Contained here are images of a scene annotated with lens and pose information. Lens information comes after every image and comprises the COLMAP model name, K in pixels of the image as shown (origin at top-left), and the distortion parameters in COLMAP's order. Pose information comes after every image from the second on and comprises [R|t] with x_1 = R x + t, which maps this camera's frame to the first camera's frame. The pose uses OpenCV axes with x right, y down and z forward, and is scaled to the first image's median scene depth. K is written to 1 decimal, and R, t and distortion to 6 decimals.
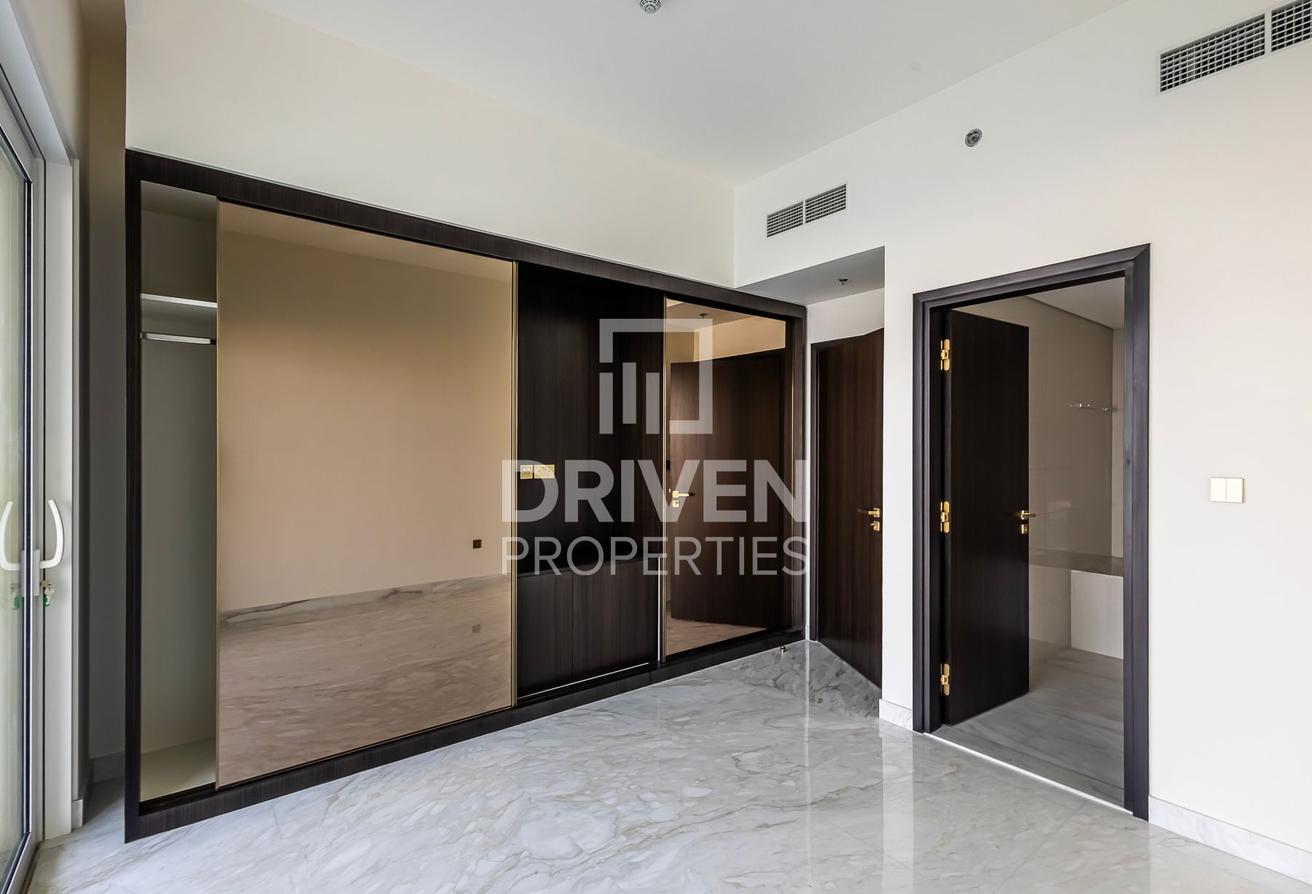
lens RADIAL K [[612.0, 0, 643.5], [0, 612.0, 454.0], [0, 0, 1]] dist [0.008382, -0.003139]
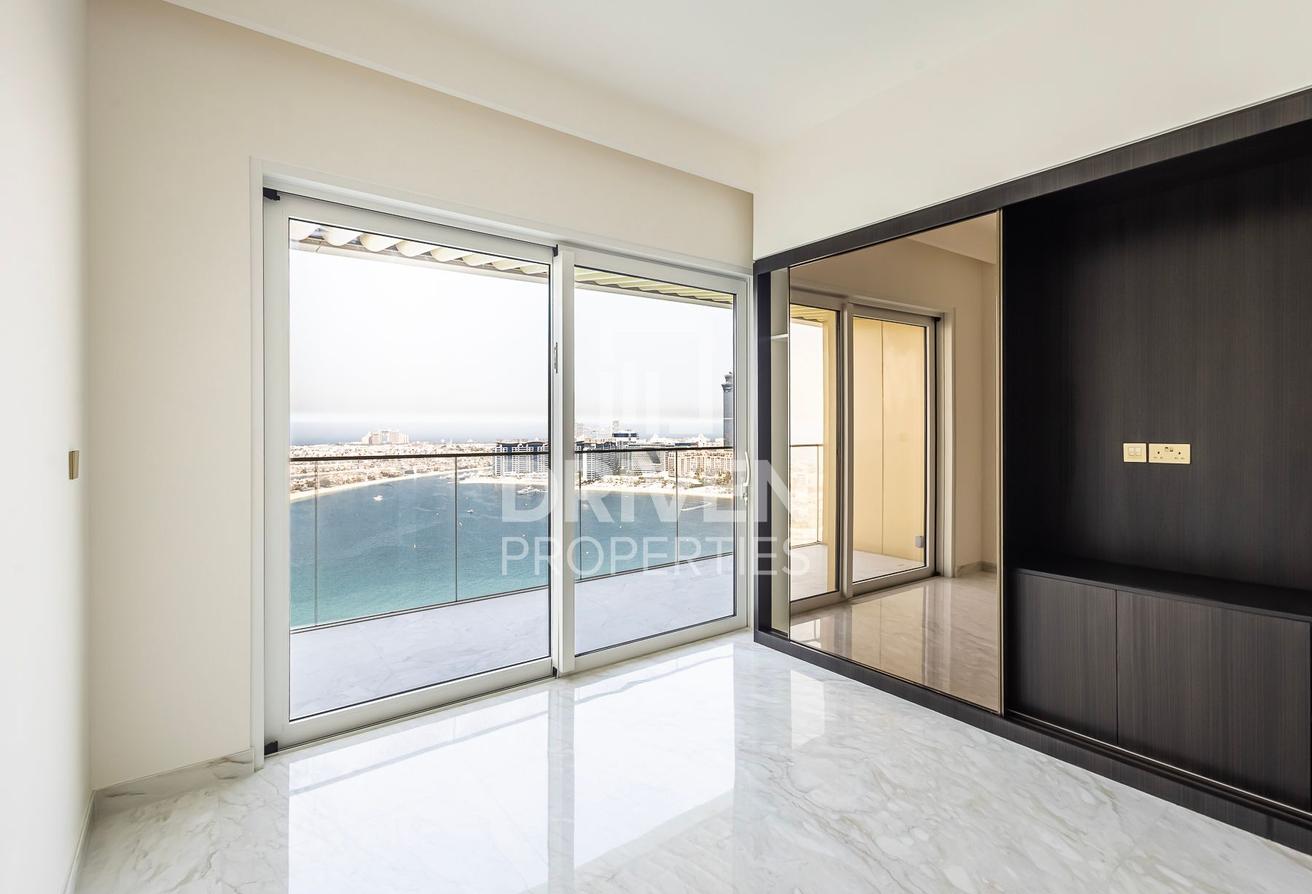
lens RADIAL K [[612.0, 0, 654.6], [0, 612.0, 439.9], [0, 0, 1]] dist [0.008382, -0.003139]
pose [[-0.035598, 0.012067, -0.999293, 0.726062], [-0.000526, 0.999927, 0.012093, 0.005908], [0.999366, 0.000956, -0.035589, 0.564483]]
